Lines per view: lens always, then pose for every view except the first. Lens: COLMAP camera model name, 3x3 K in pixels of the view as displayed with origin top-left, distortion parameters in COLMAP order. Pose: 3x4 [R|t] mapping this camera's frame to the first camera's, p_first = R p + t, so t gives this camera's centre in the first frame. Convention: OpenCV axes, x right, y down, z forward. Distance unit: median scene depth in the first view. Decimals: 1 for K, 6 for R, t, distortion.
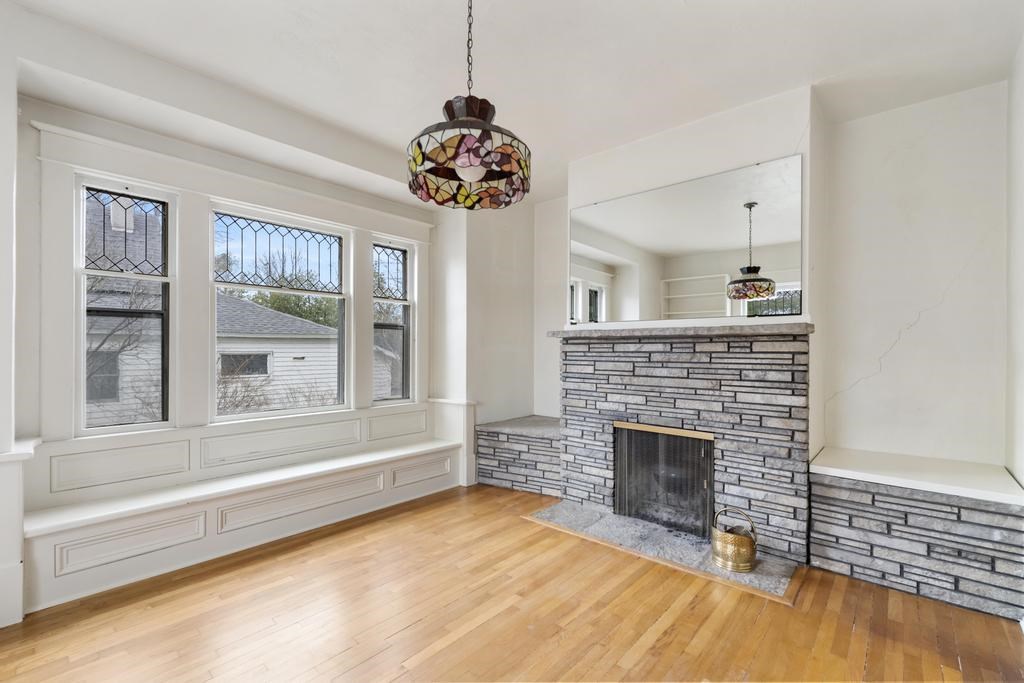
lens RADIAL K [[455.1, 0, 510.1], [0, 455.1, 348.3], [0, 0, 1]] dist [-0.006504, 0.000447]
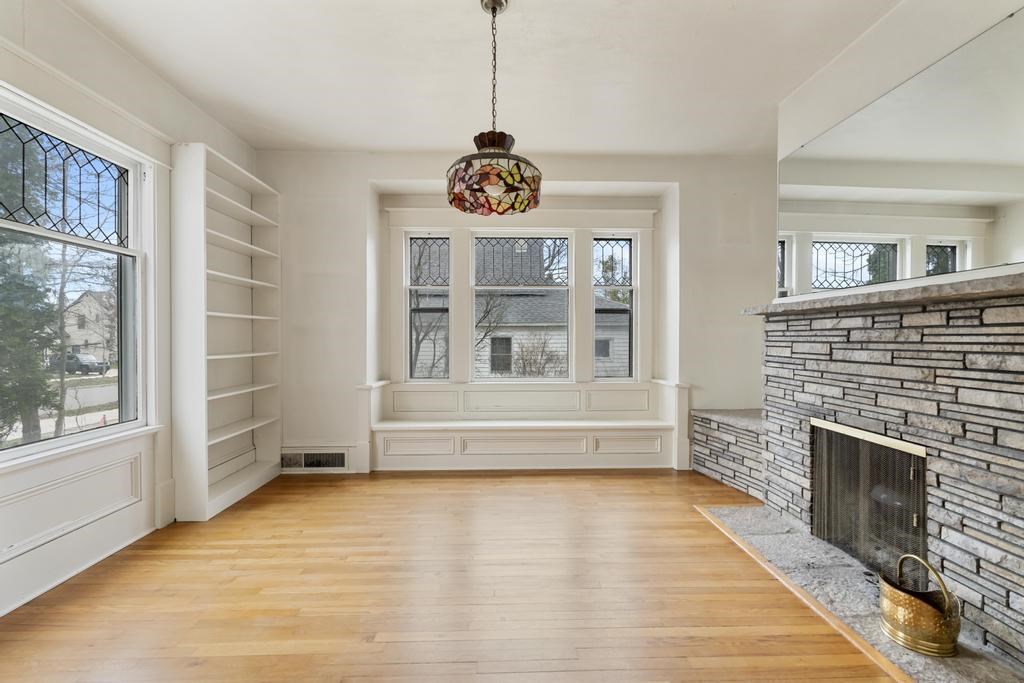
lens RADIAL K [[455.1, 0, 507.3], [0, 455.1, 339.8], [0, 0, 1]] dist [-0.006504, 0.000447]
pose [[0.675502, 0.000027, -0.737358, 0.494738], [0.004735, 0.999979, 0.004374, 0.020989], [0.737343, -0.006446, 0.675488, 0.084889]]
